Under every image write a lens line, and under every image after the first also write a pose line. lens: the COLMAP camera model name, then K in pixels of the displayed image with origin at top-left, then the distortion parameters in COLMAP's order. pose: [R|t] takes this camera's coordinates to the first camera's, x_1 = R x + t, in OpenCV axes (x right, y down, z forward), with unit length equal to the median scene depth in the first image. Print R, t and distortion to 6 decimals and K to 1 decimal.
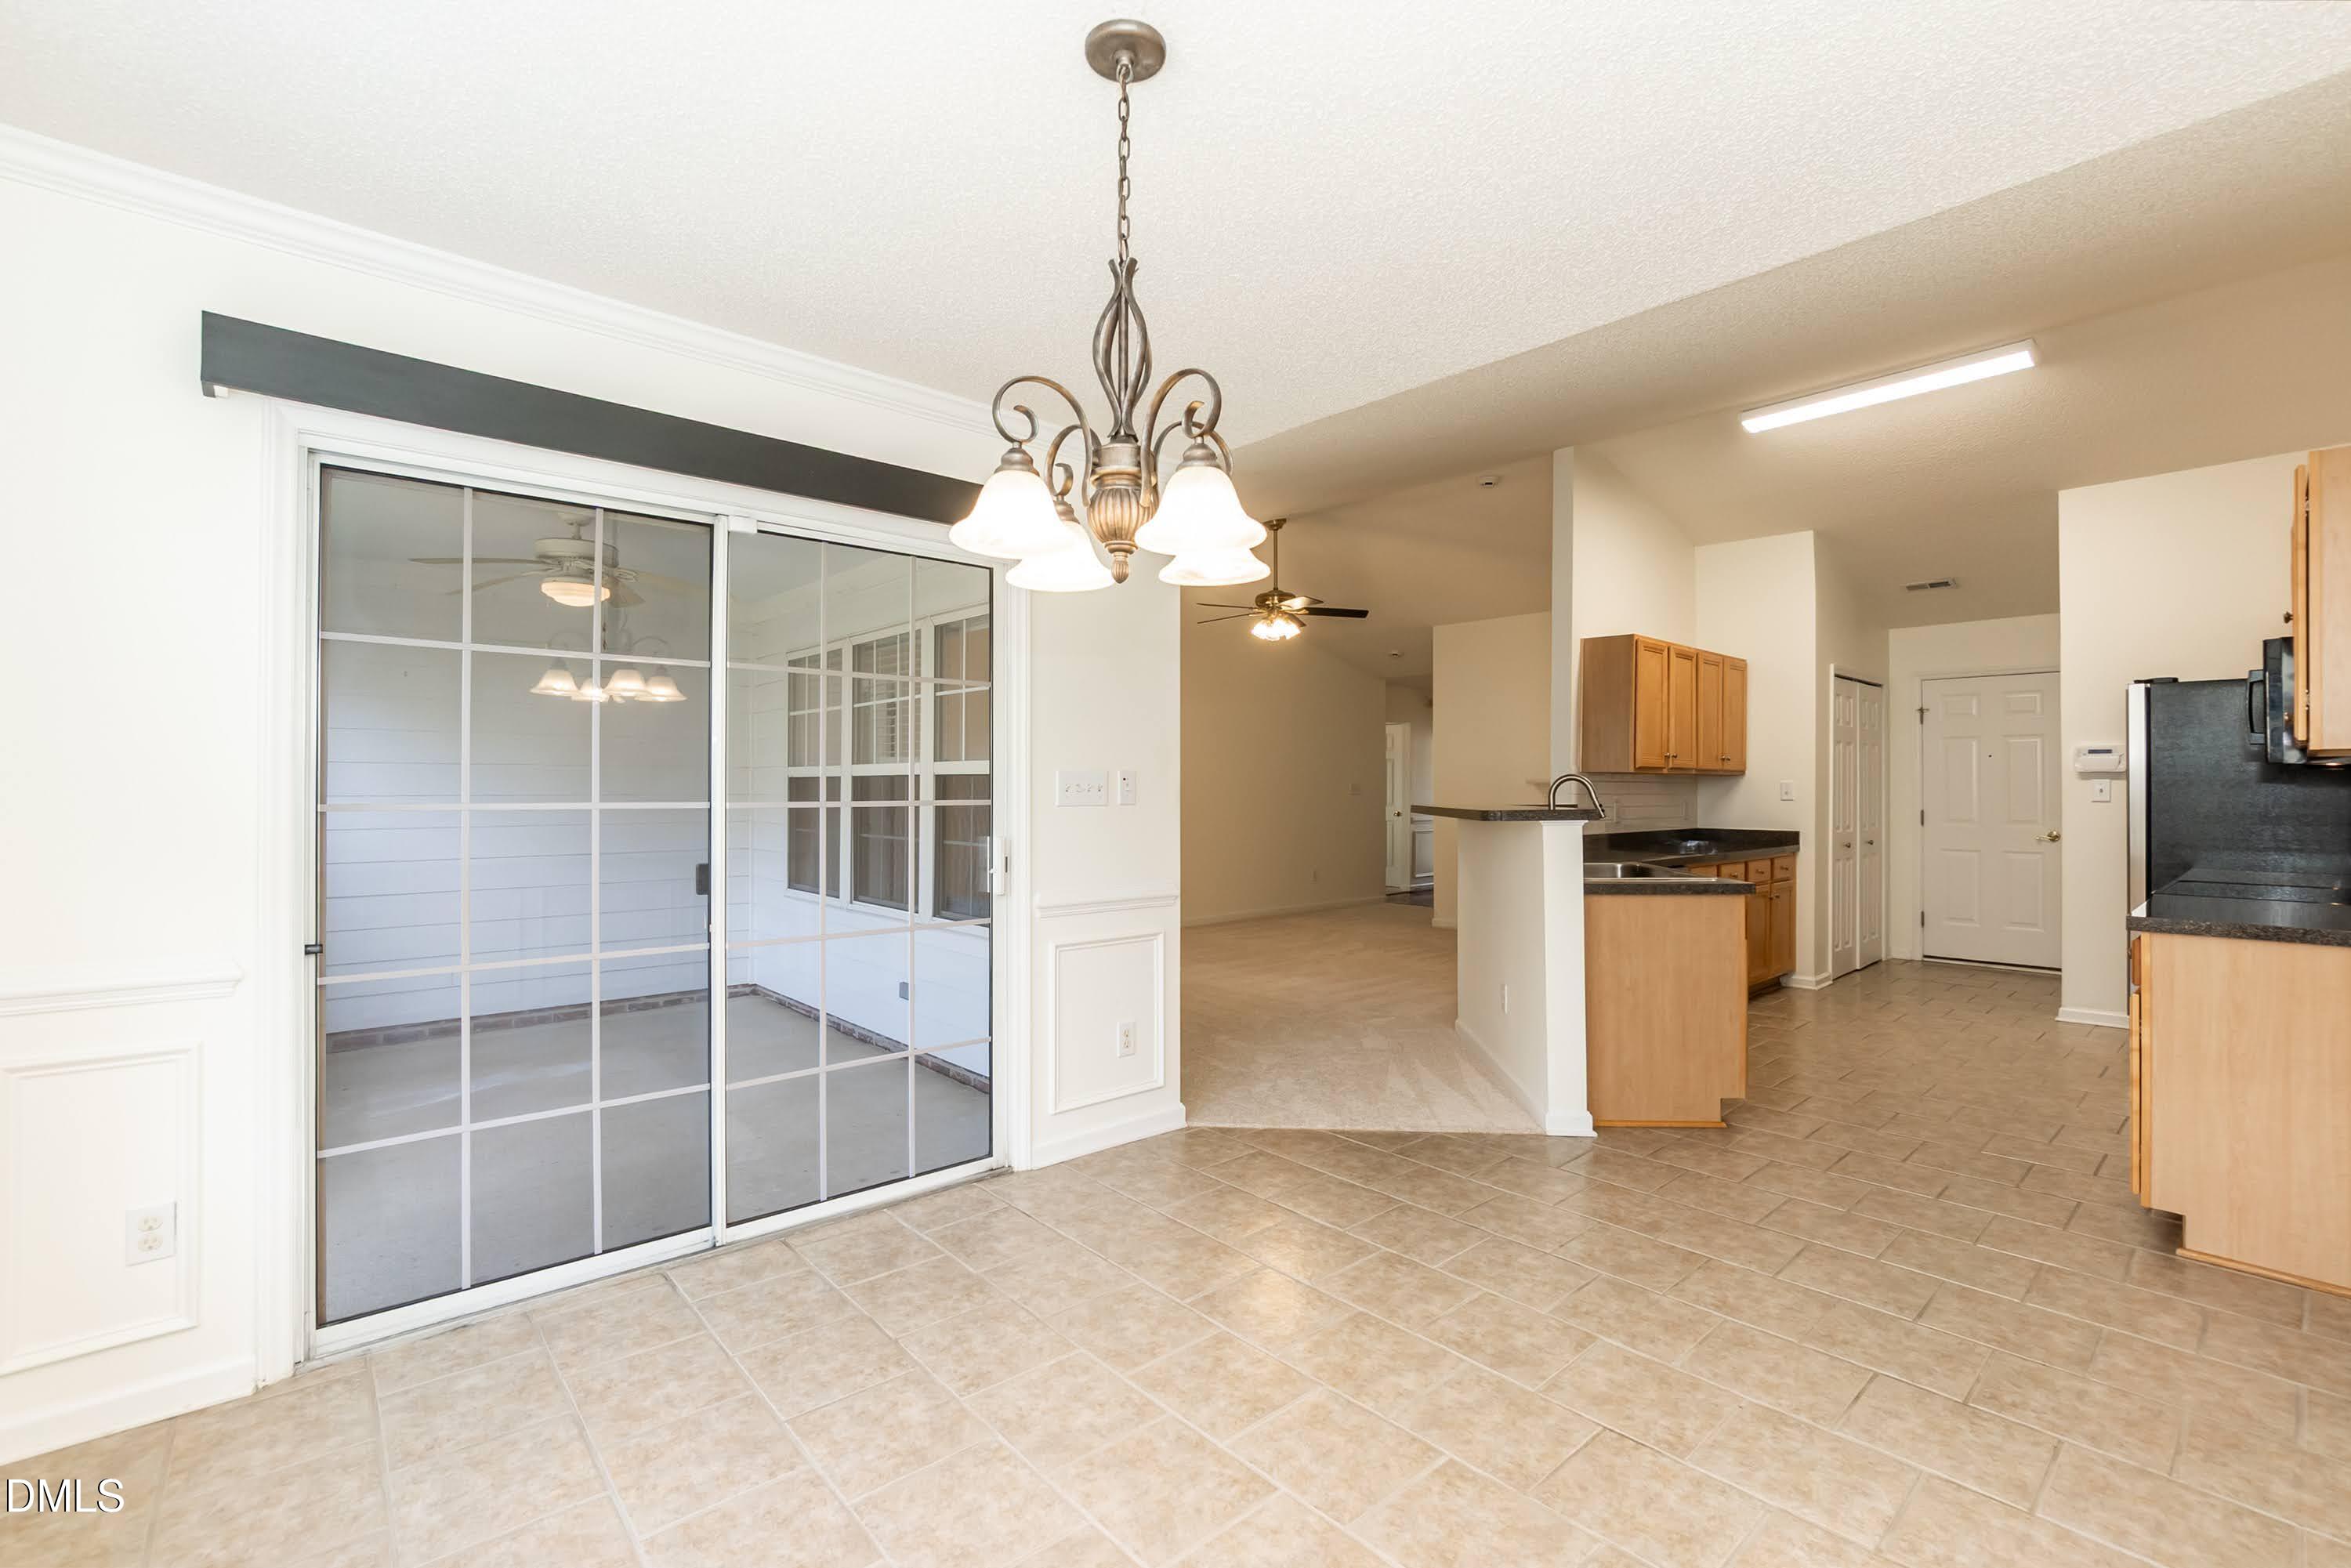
lens RADIAL K [[1034.9, 0, 1176.9], [0, 1034.9, 779.7], [0, 0, 1]] dist [-0.028455, 0.003587]
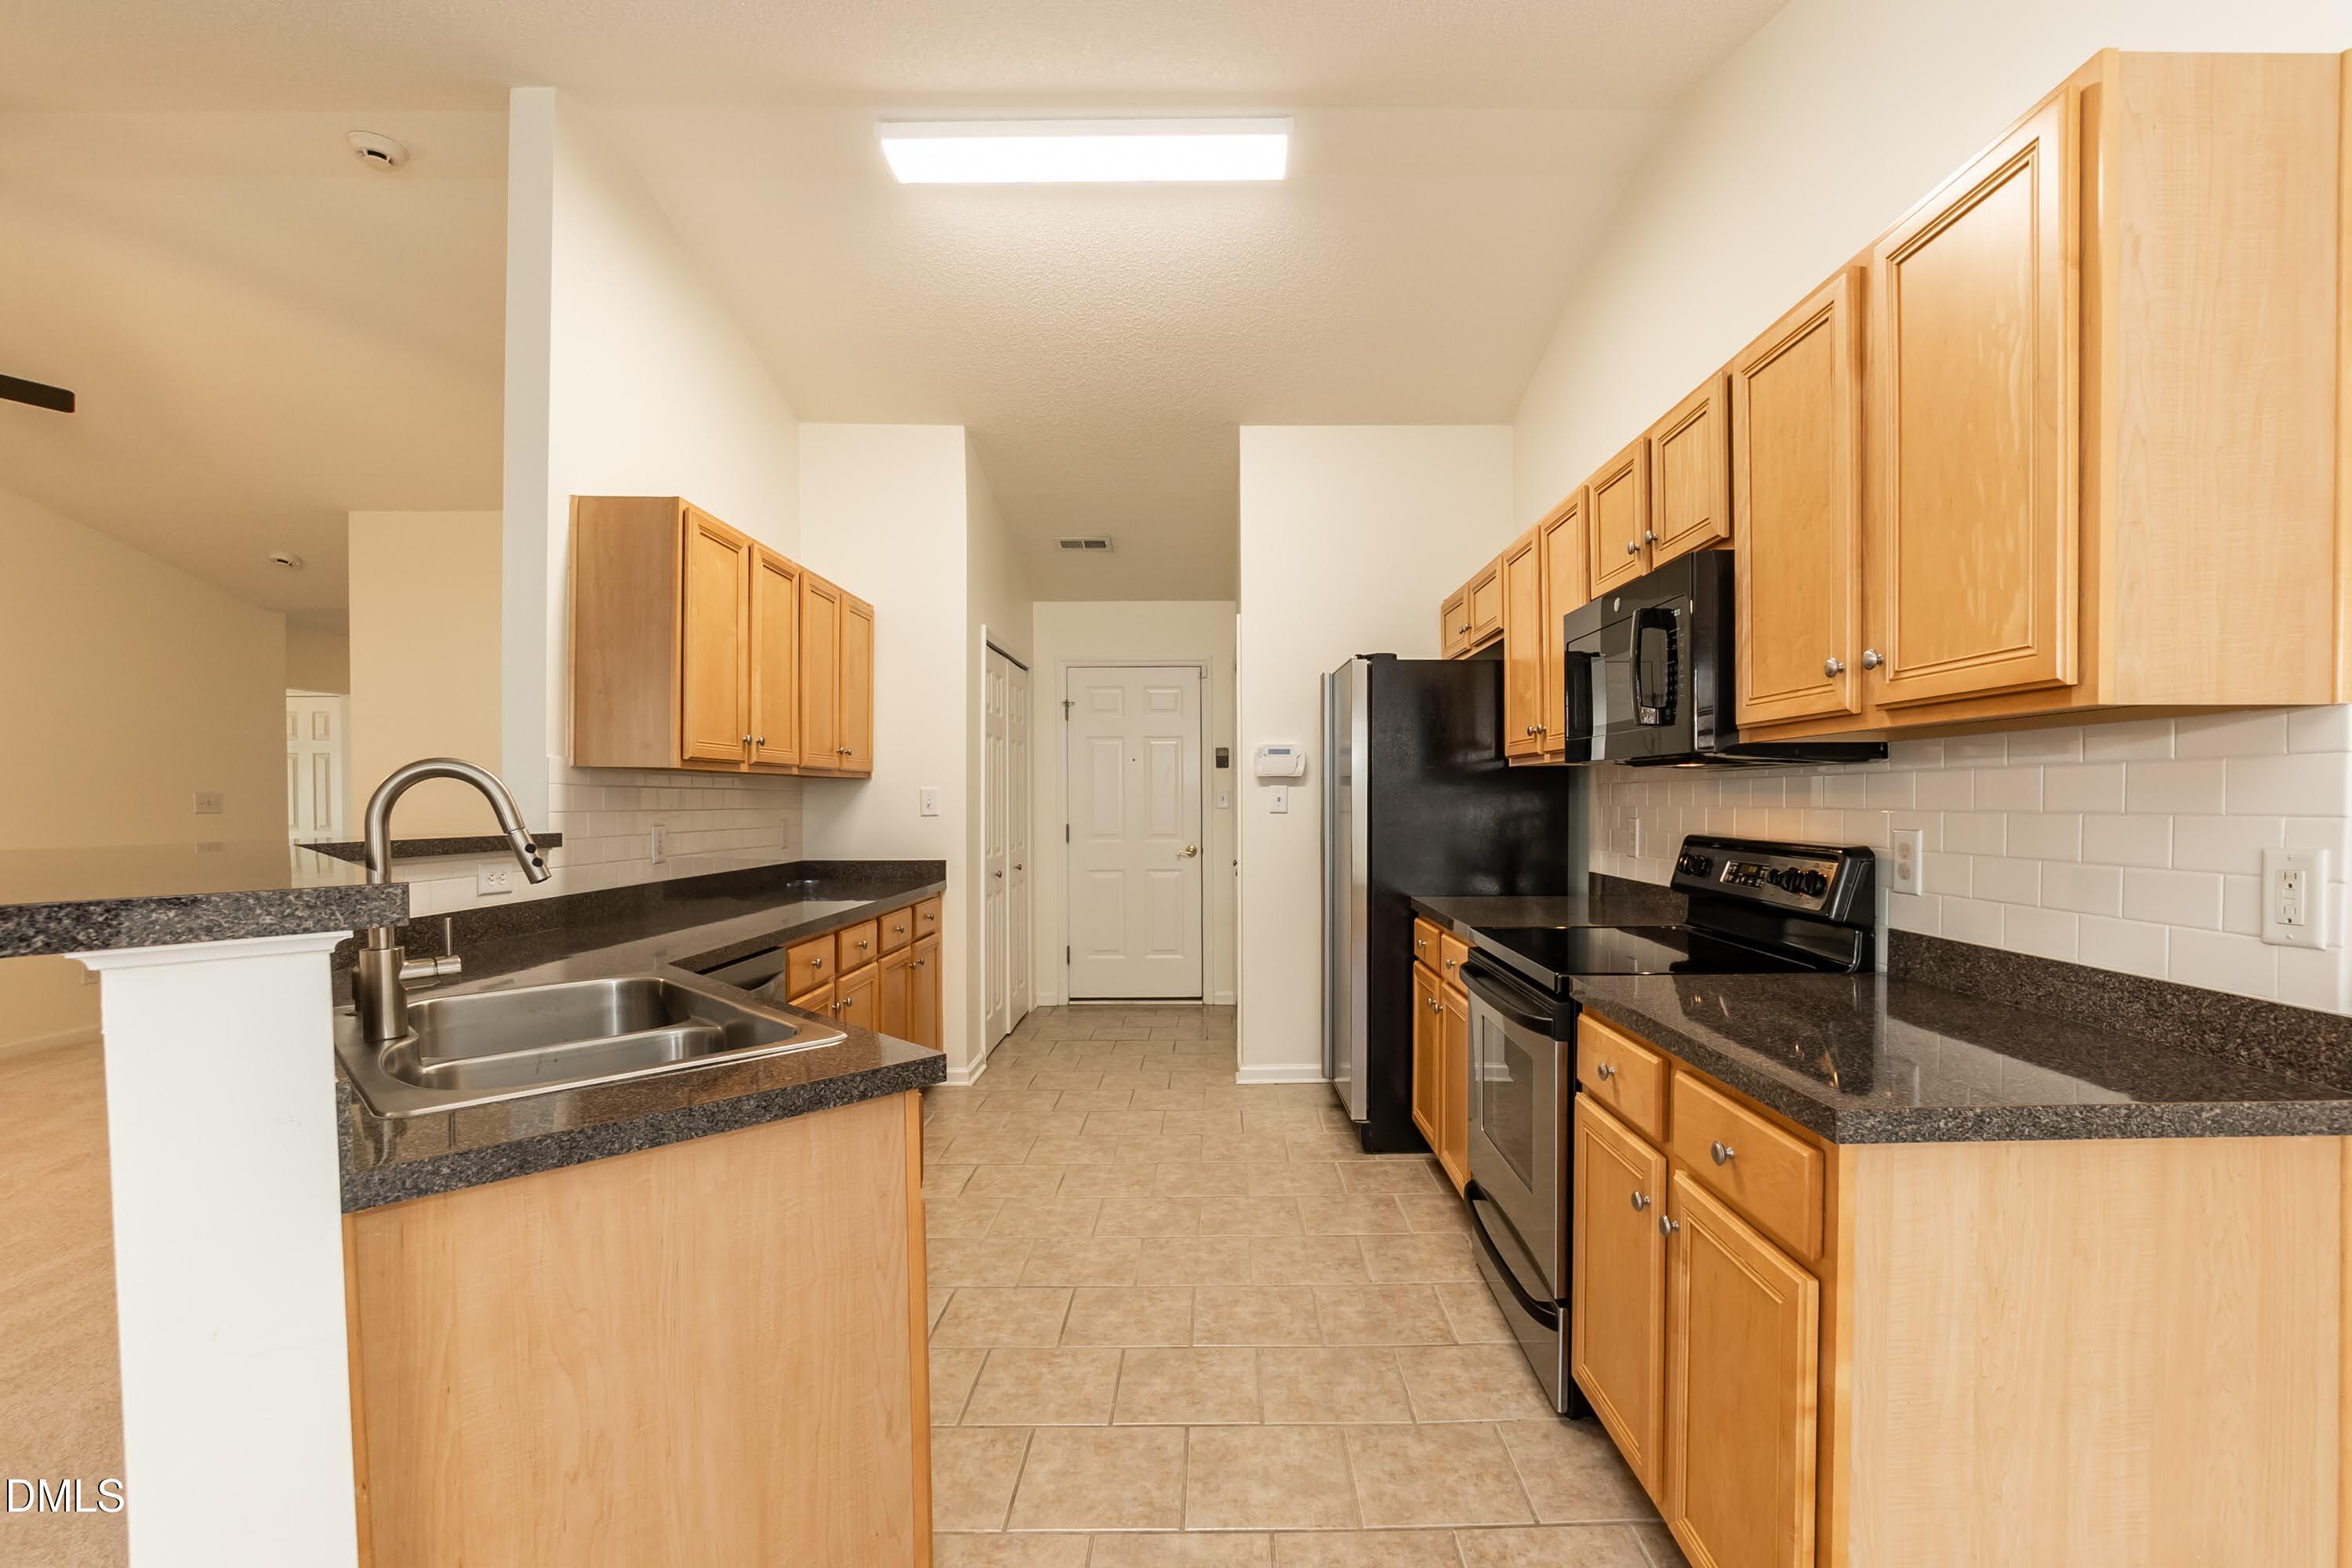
lens RADIAL K [[1035.4, 0, 1221.3], [0, 1035.4, 811.2], [0, 0, 1]] dist [-0.028455, 0.003587]
pose [[0.659658, -0.013910, 0.751438, 0.218056], [-0.001312, 0.999806, 0.019659, 0.003303], [-0.751565, -0.013954, 0.659511, 0.422573]]
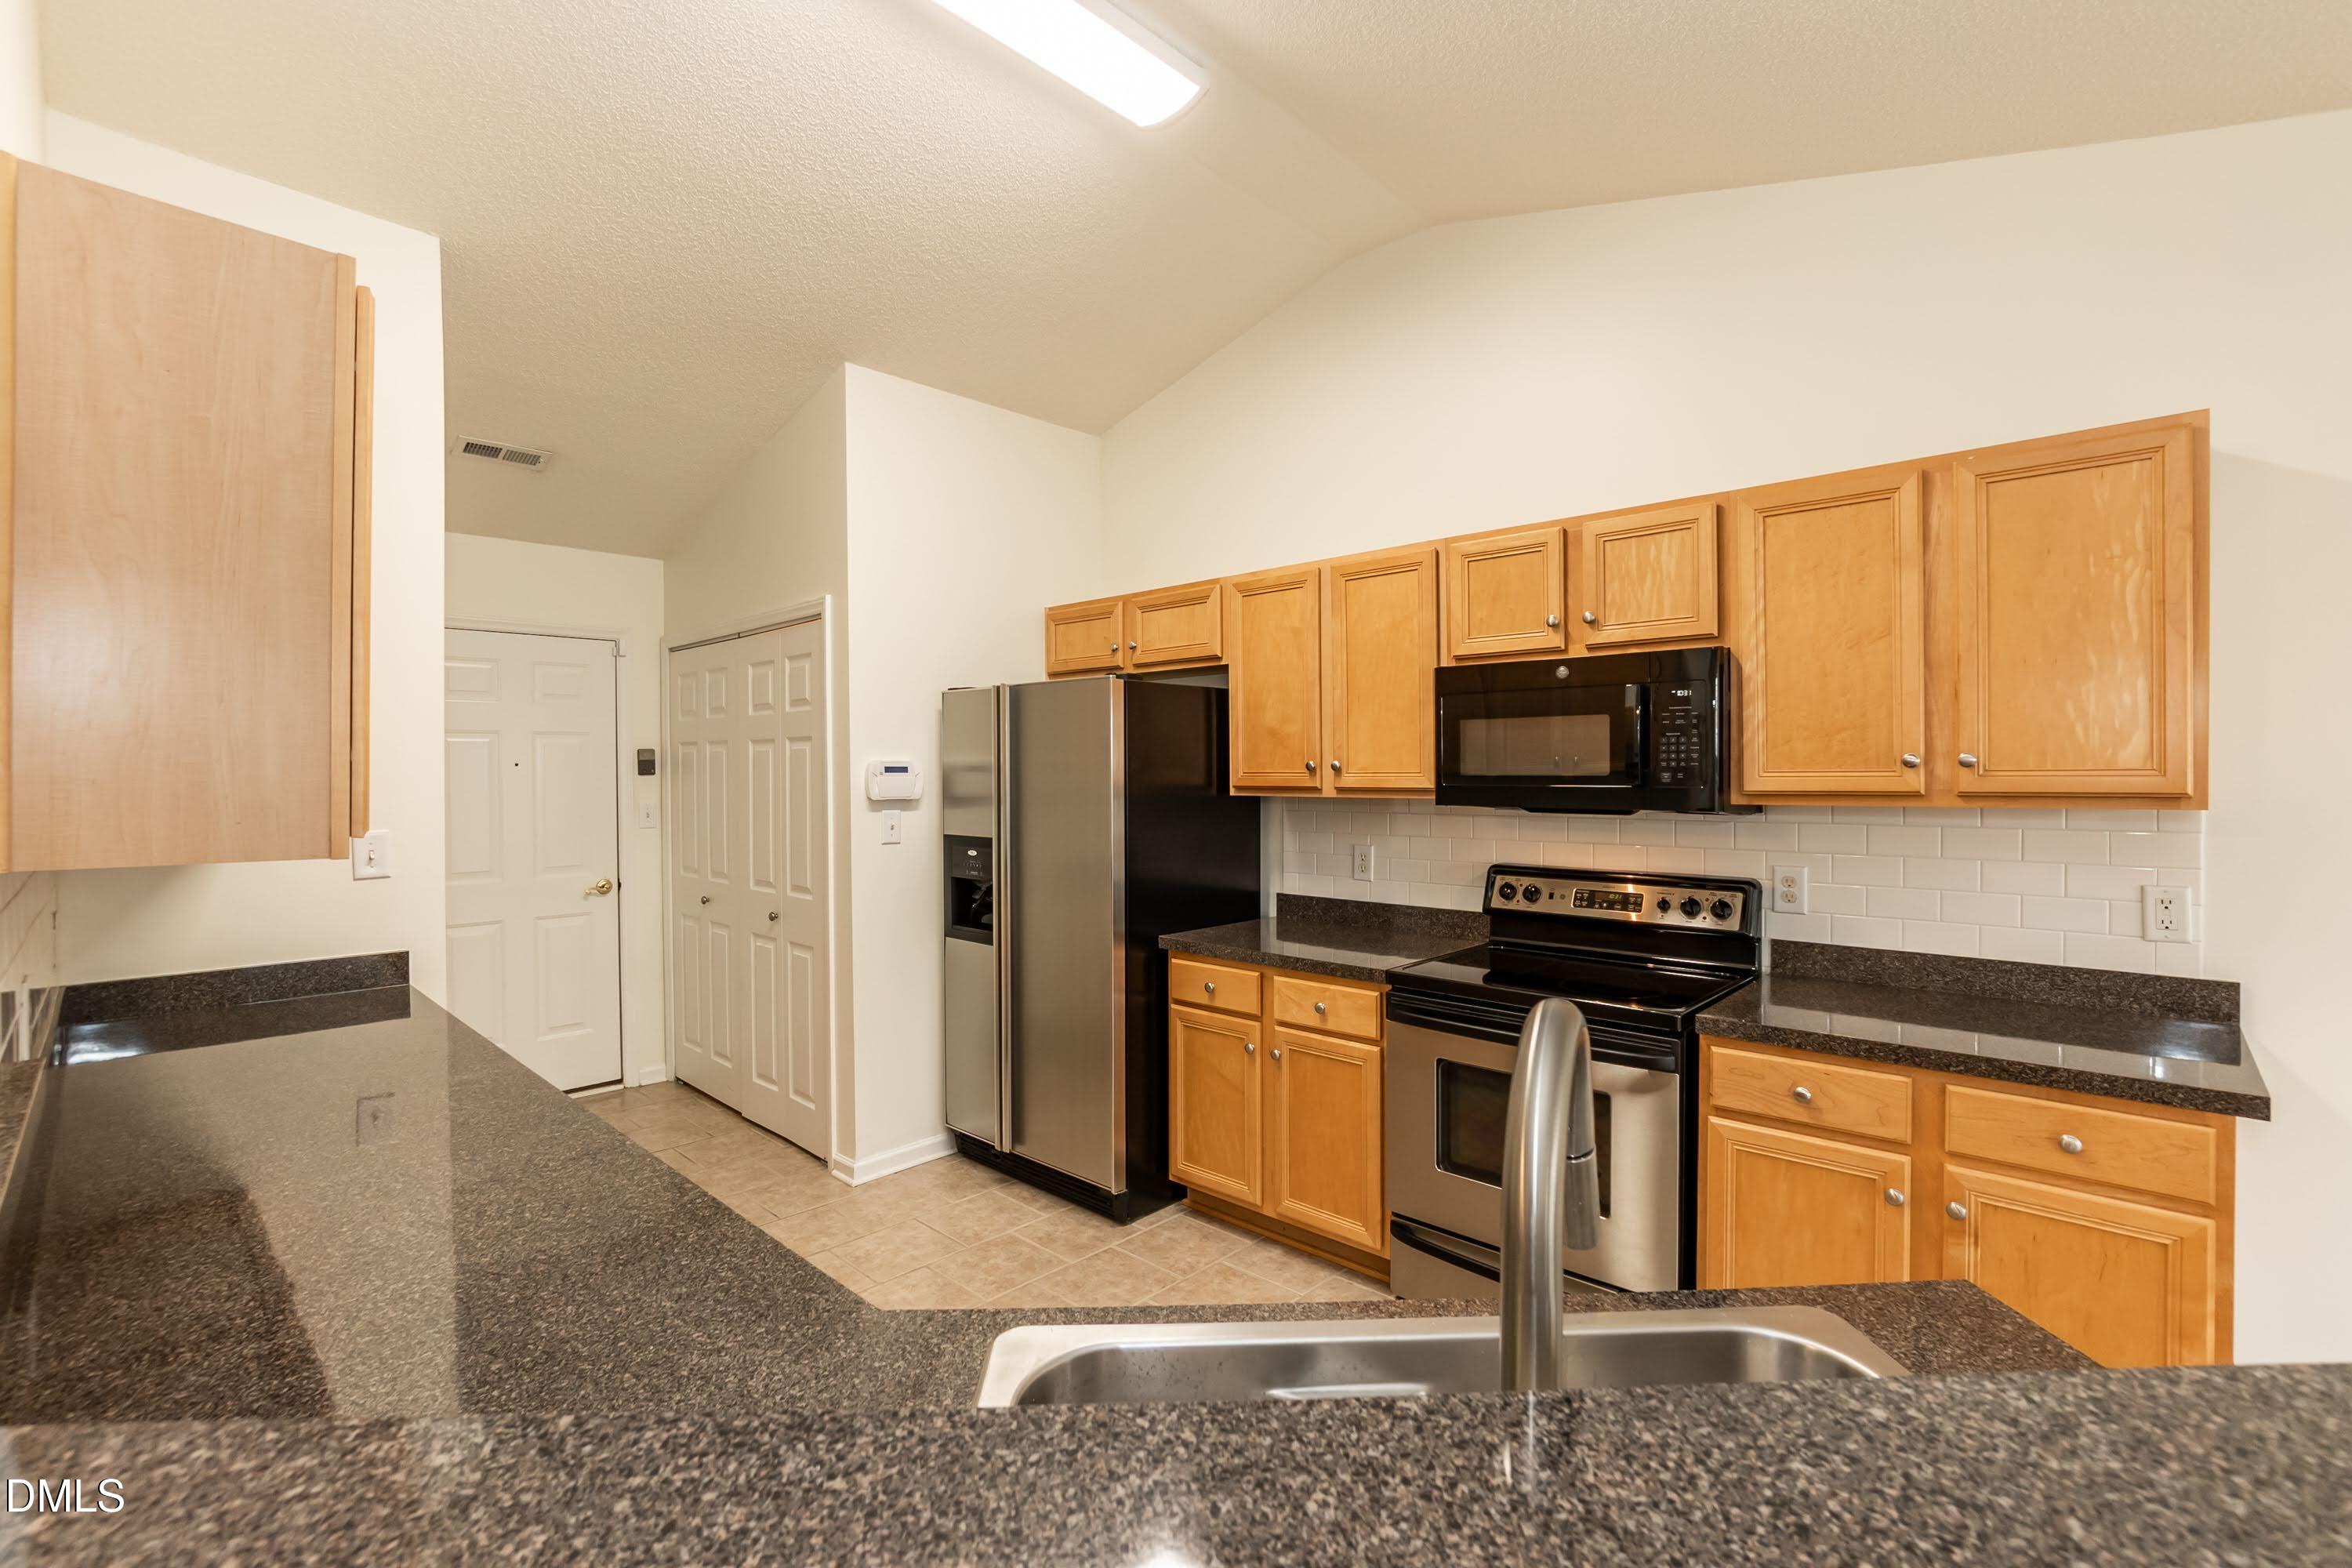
lens RADIAL K [[1035.4, 0, 1163.9], [0, 1035.4, 785.0], [0, 0, 1]] dist [-0.028455, 0.003587]
pose [[-0.068545, -0.013068, 0.997562, 0.184543], [-0.003108, 0.999912, 0.012885, -0.023815], [-0.997643, -0.002217, -0.068579, 0.762807]]
